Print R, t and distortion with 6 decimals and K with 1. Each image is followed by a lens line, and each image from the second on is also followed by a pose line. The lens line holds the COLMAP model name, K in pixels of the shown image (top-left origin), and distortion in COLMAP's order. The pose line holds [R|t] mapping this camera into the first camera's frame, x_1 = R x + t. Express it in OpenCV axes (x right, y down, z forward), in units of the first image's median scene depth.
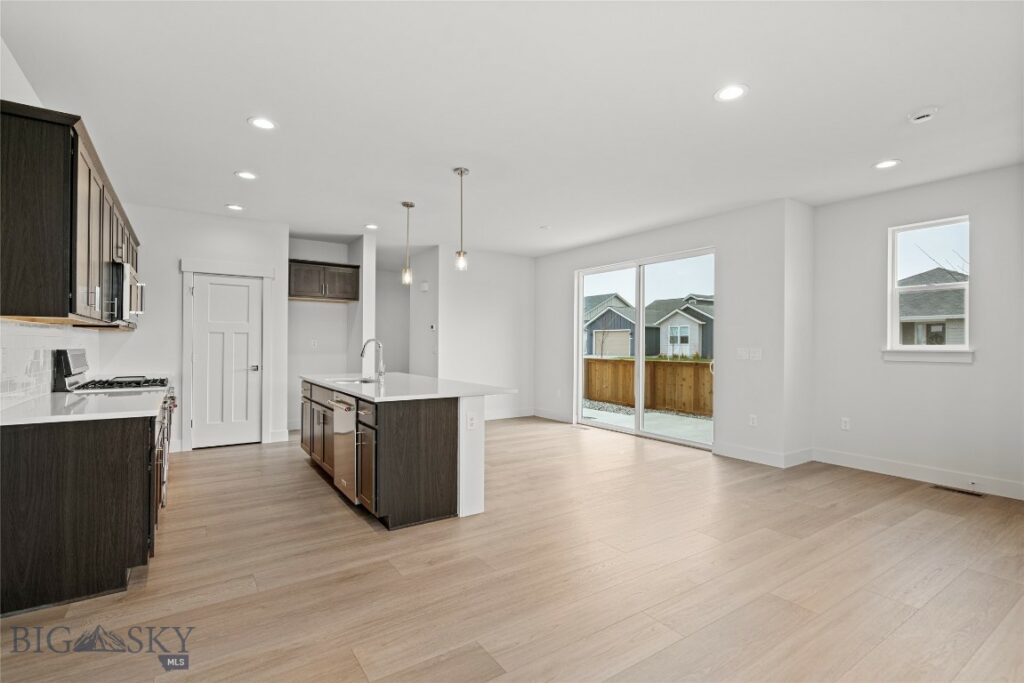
lens RADIAL K [[476.0, 0, 512.0], [0, 476.0, 341.5], [0, 0, 1]] dist [0.003312, 0.000553]
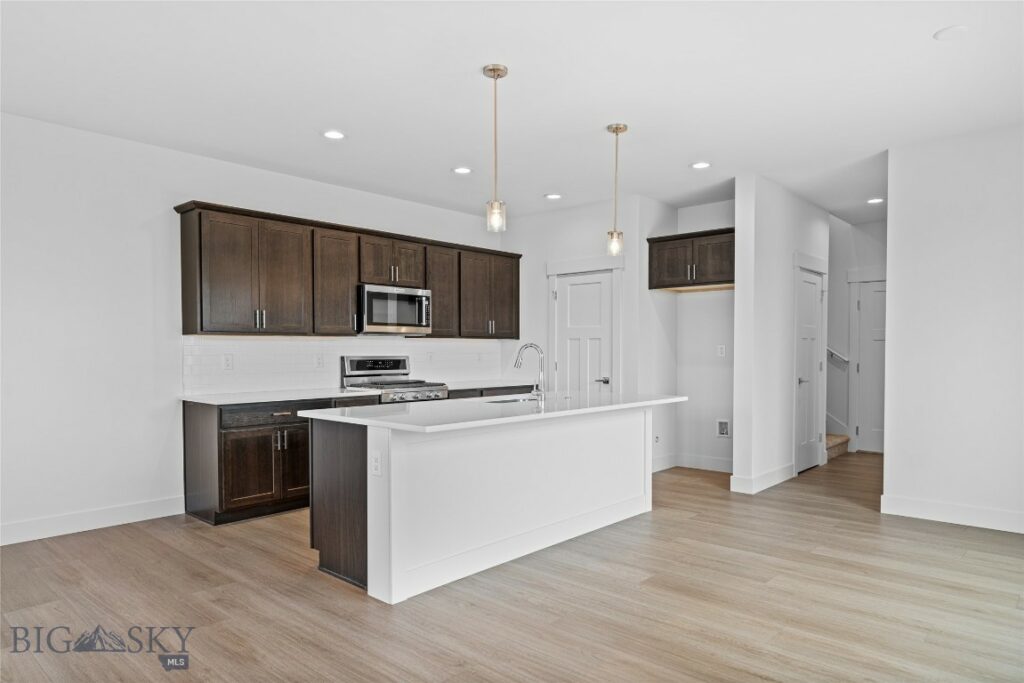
lens RADIAL K [[643.0, 0, 510.9], [0, 643.0, 372.6], [0, 0, 1]] dist [0.004275, 0.001912]
pose [[0.231078, 0.030400, -0.972460, 0.488195], [0.009698, 0.999390, 0.033546, 0.002579], [0.972887, -0.017183, 0.230642, 0.554419]]
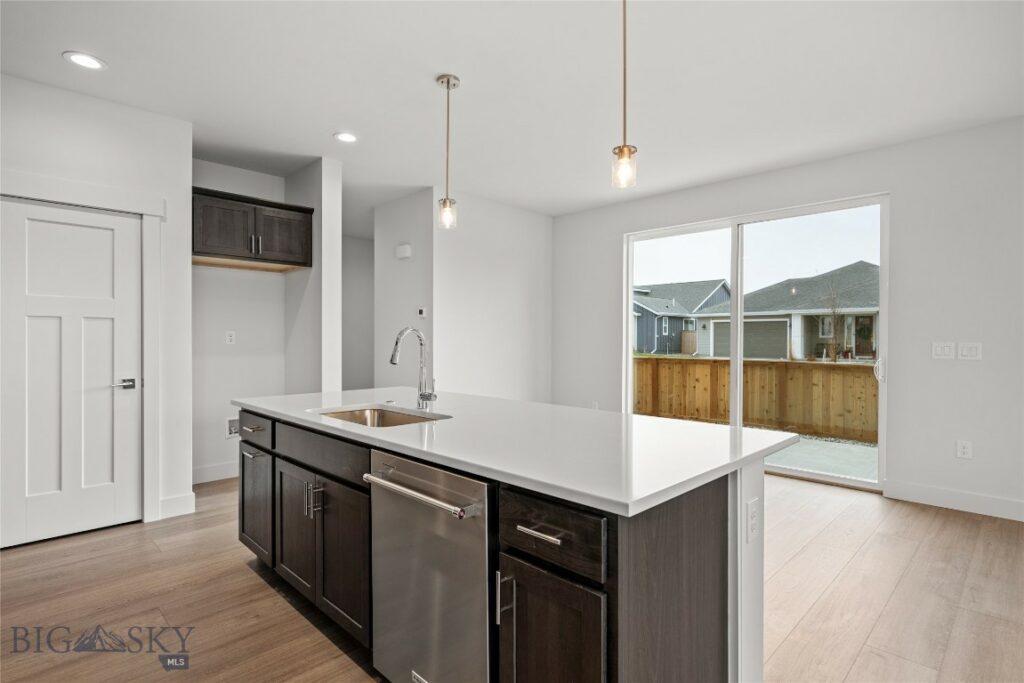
lens RADIAL K [[515.4, 0, 512.0], [0, 515.4, 341.5], [0, 0, 1]] dist [0.000479, 0.000236]
pose [[0.982631, -0.004531, 0.185516, -0.212437], [0.002182, 0.999915, 0.012864, 0.001879], [-0.185559, -0.012236, 0.982557, 0.334961]]
